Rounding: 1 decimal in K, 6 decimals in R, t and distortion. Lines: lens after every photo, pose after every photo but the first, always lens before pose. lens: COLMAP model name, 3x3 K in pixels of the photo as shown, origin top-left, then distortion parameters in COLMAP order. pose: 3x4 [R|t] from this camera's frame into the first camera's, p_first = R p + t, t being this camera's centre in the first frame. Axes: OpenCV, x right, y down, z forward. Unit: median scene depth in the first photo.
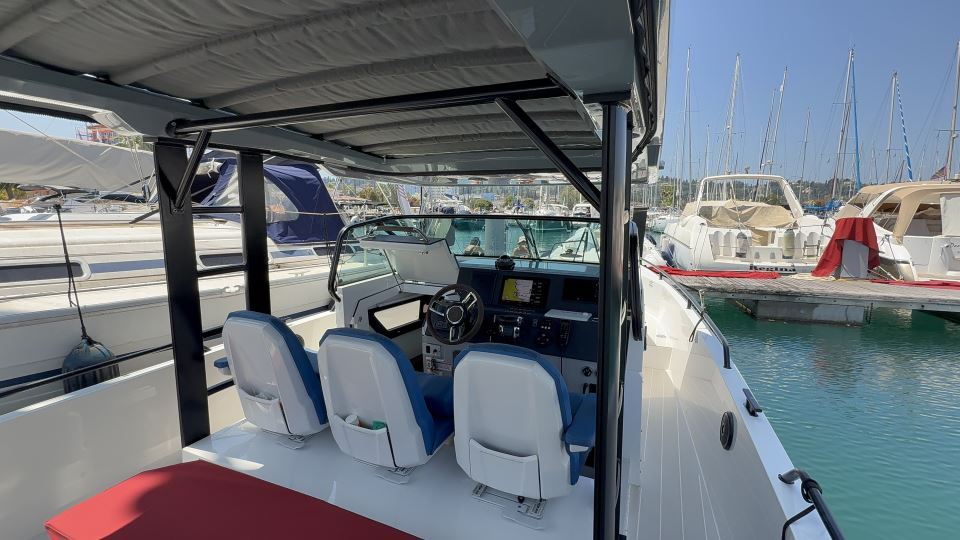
lens RADIAL K [[416.5, 0, 478.4], [0, 416.5, 269.9], [0, 0, 1]] dist [0.001734, 0.000442]
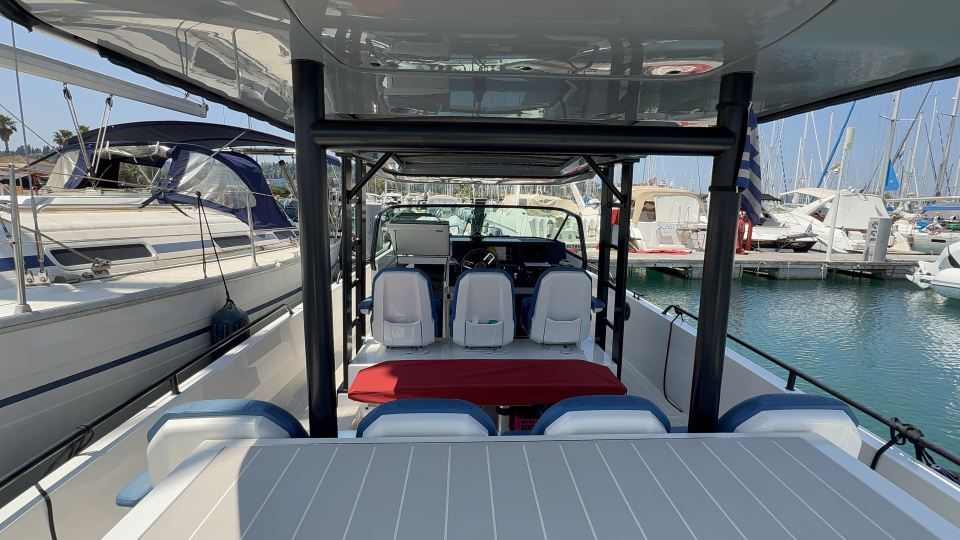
lens RADIAL K [[416.5, 0, 480.2], [0, 416.5, 269.9], [0, 0, 1]] dist [0.001734, 0.000442]
pose [[0.892753, -0.054154, 0.447279, -0.230805], [0.042020, 0.998431, 0.037014, 0.016170], [-0.448582, -0.014250, 0.893628, -0.124488]]
